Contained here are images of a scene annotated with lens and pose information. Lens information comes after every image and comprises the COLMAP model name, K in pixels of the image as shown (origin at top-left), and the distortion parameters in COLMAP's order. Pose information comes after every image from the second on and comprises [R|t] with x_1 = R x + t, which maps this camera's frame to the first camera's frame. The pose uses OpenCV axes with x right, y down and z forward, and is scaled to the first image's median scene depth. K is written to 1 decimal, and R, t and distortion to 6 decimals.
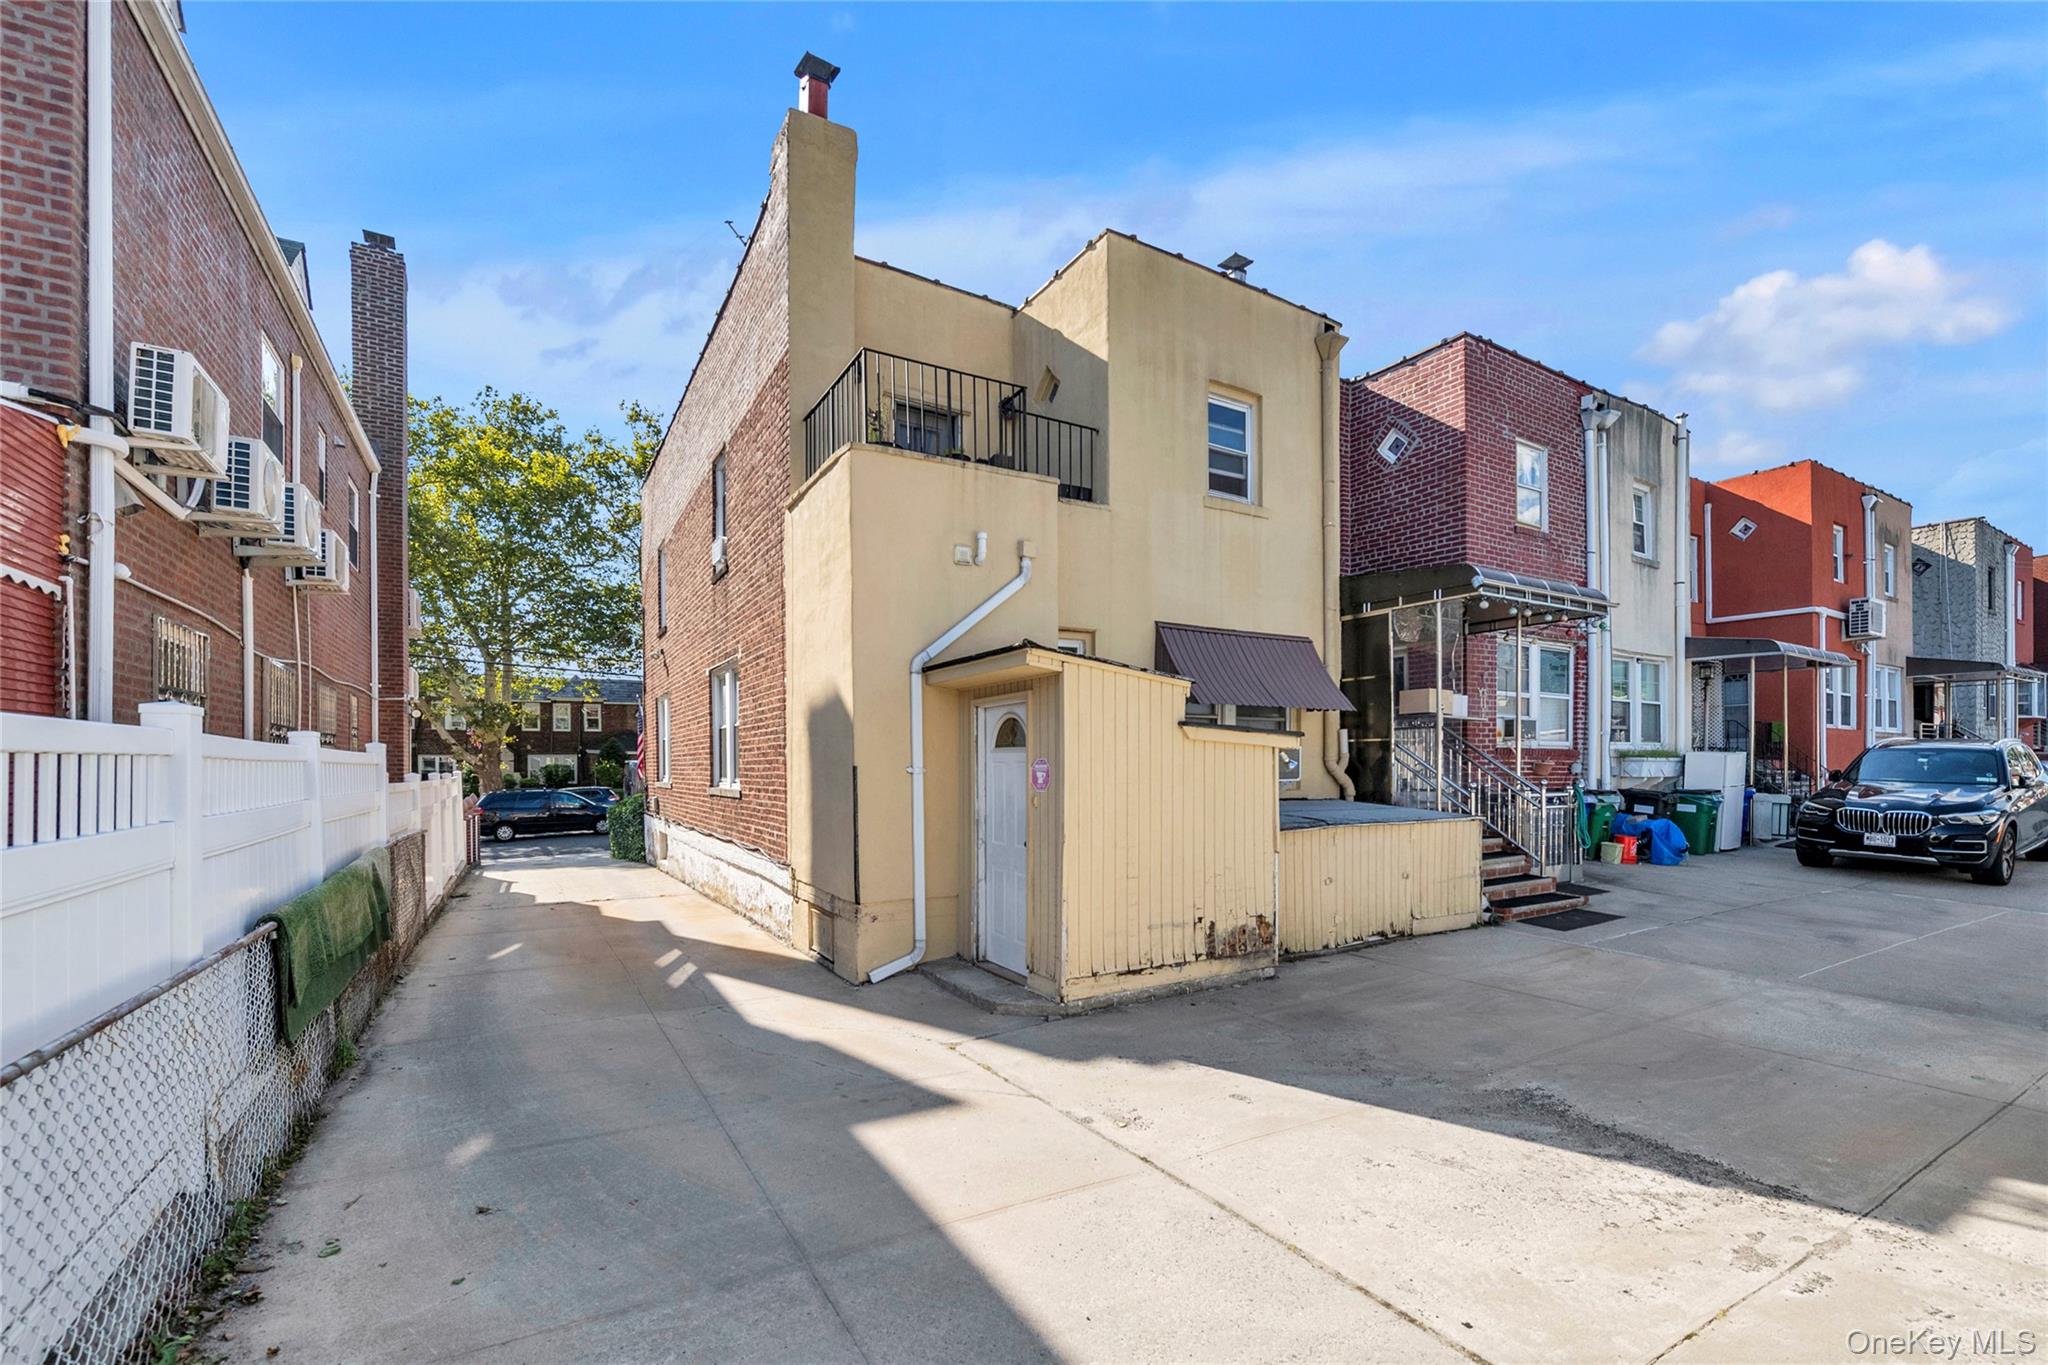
lens RADIAL K [[857.4, 0, 1016.0], [0, 857.4, 765.5], [0, 0, 1]] dist [-0.019792, -0.000412]
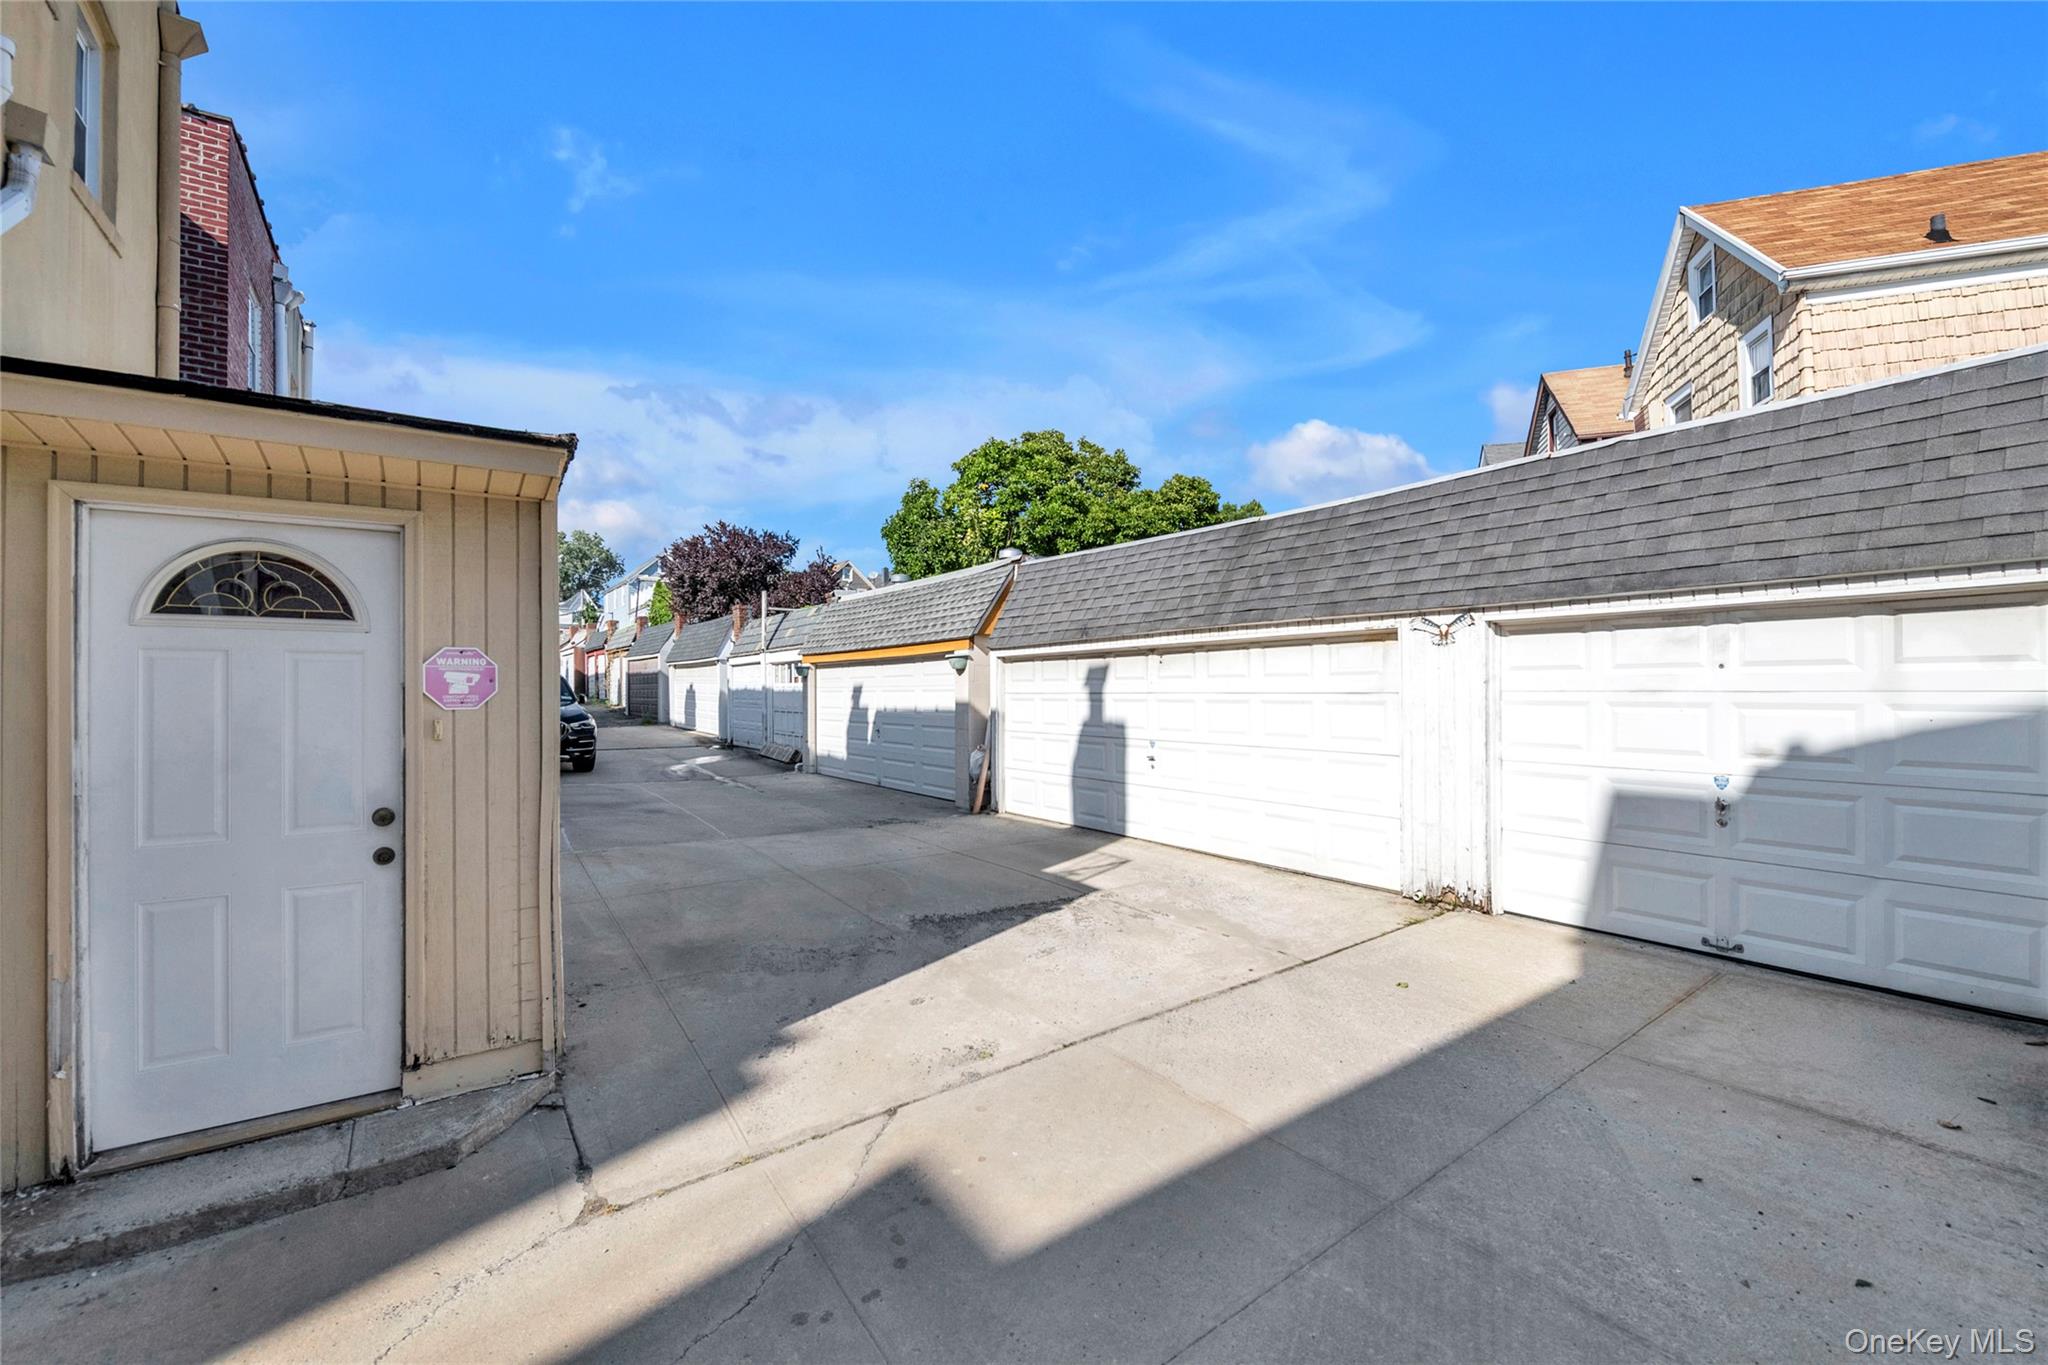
lens RADIAL K [[826.5, 0, 1024.0], [0, 826.5, 682.5], [0, 0, 1]] dist [-0.011275, -0.000889]
pose [[-0.097521, 0.011860, 0.995163, -0.628336], [0.008108, 0.999905, -0.011122, 0.027448], [-0.995200, 0.006984, -0.097607, 0.862236]]
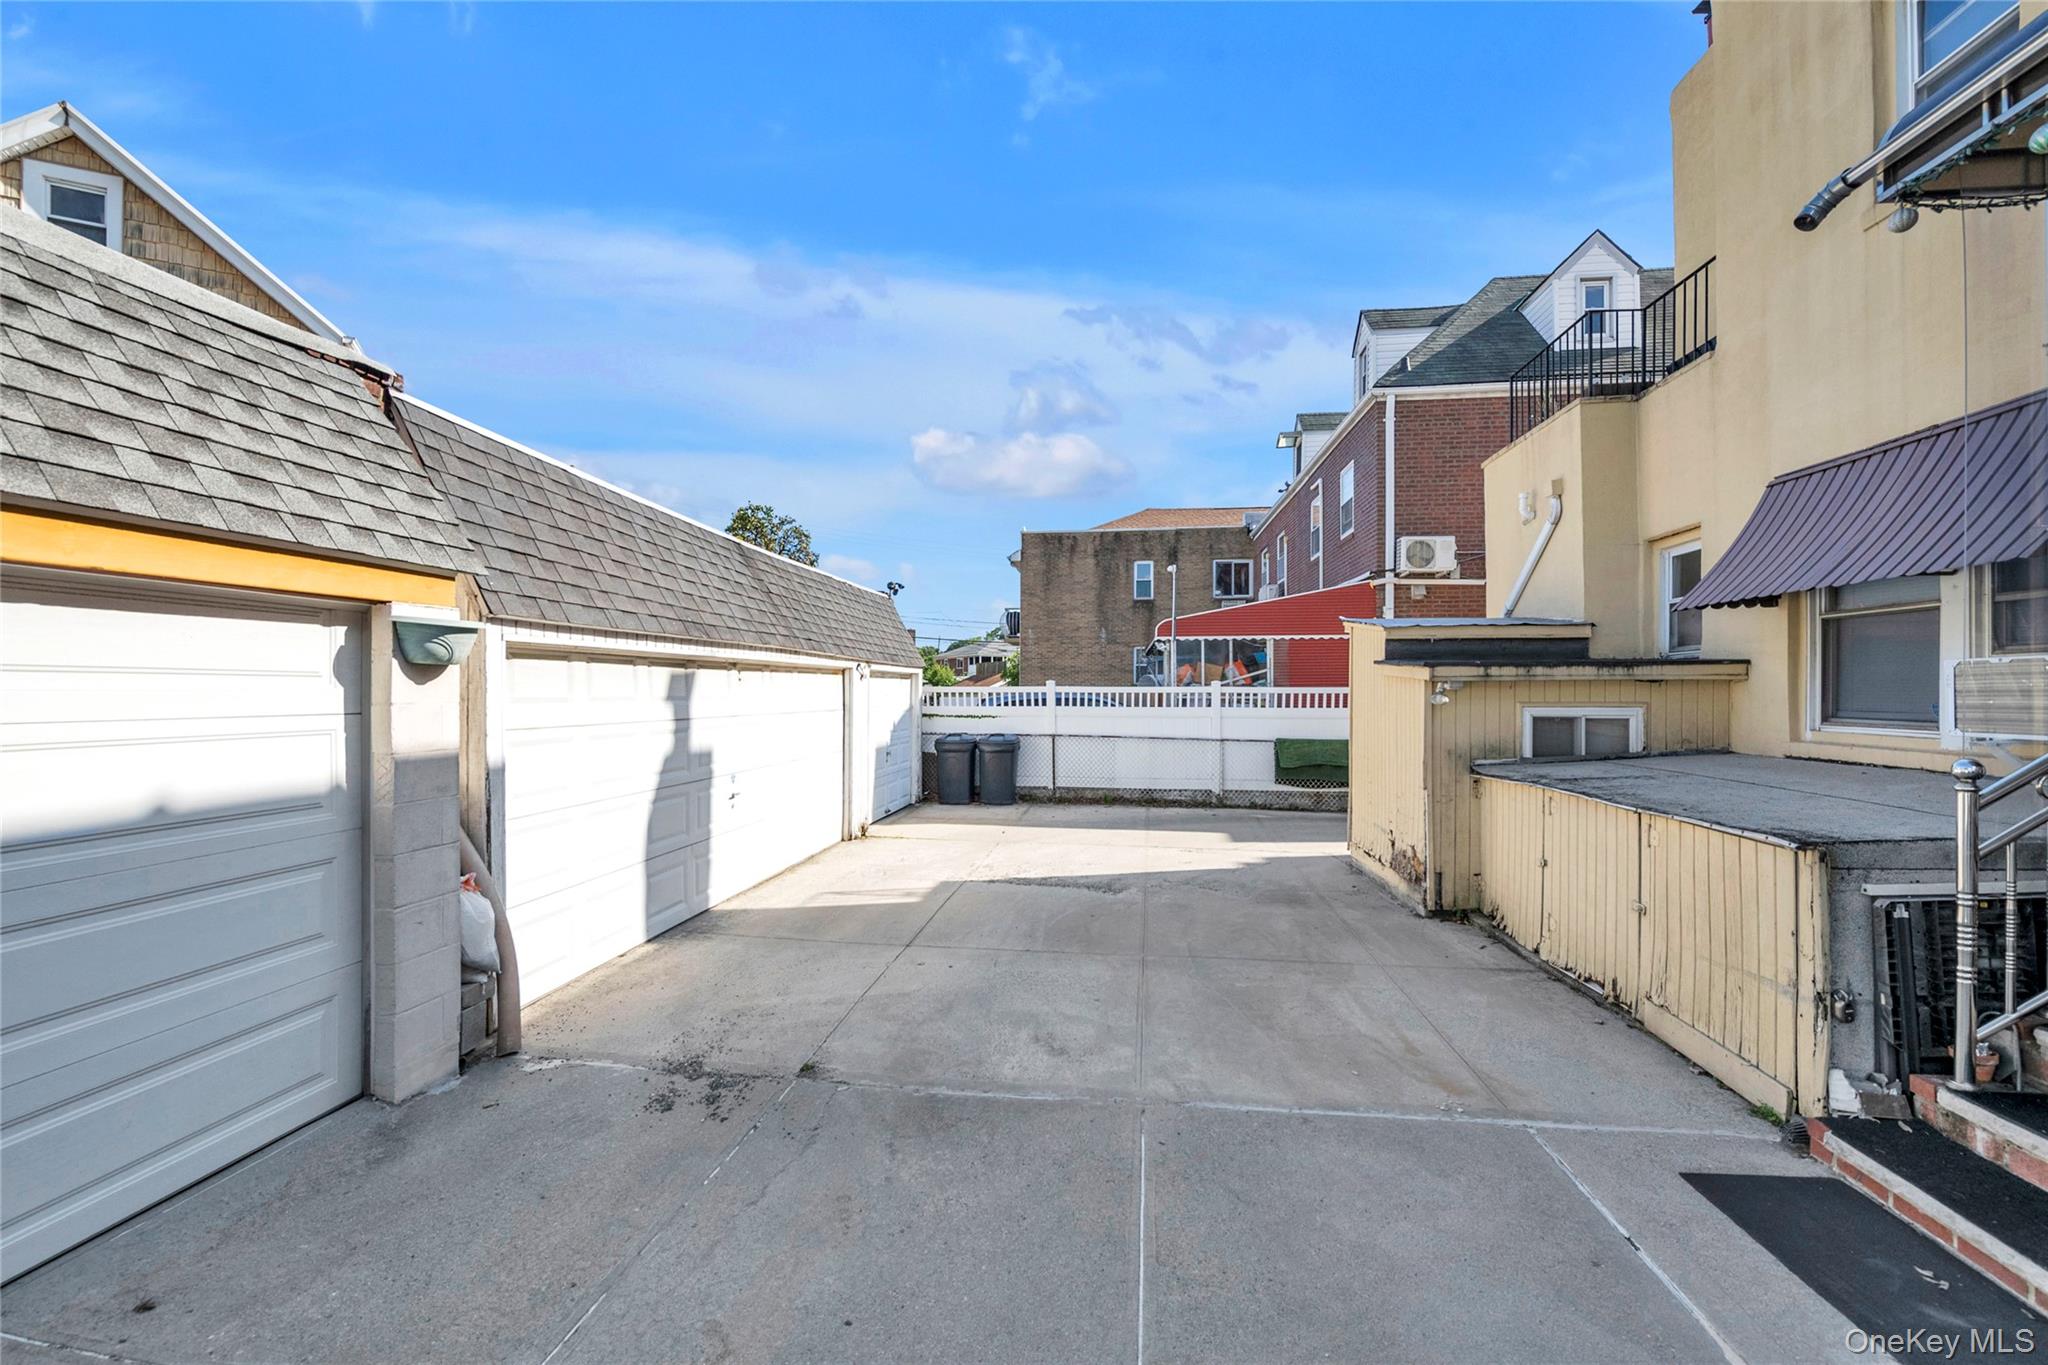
lens RADIAL K [[826.5, 0, 1024.0], [0, 826.5, 682.5], [0, 0, 1]] dist [-0.011275, -0.000889]
pose [[-0.596035, -0.006976, -0.802928, 1.822305], [-0.001722, 0.999971, -0.007410, -0.013924], [0.802956, -0.003034, -0.596030, 1.648110]]
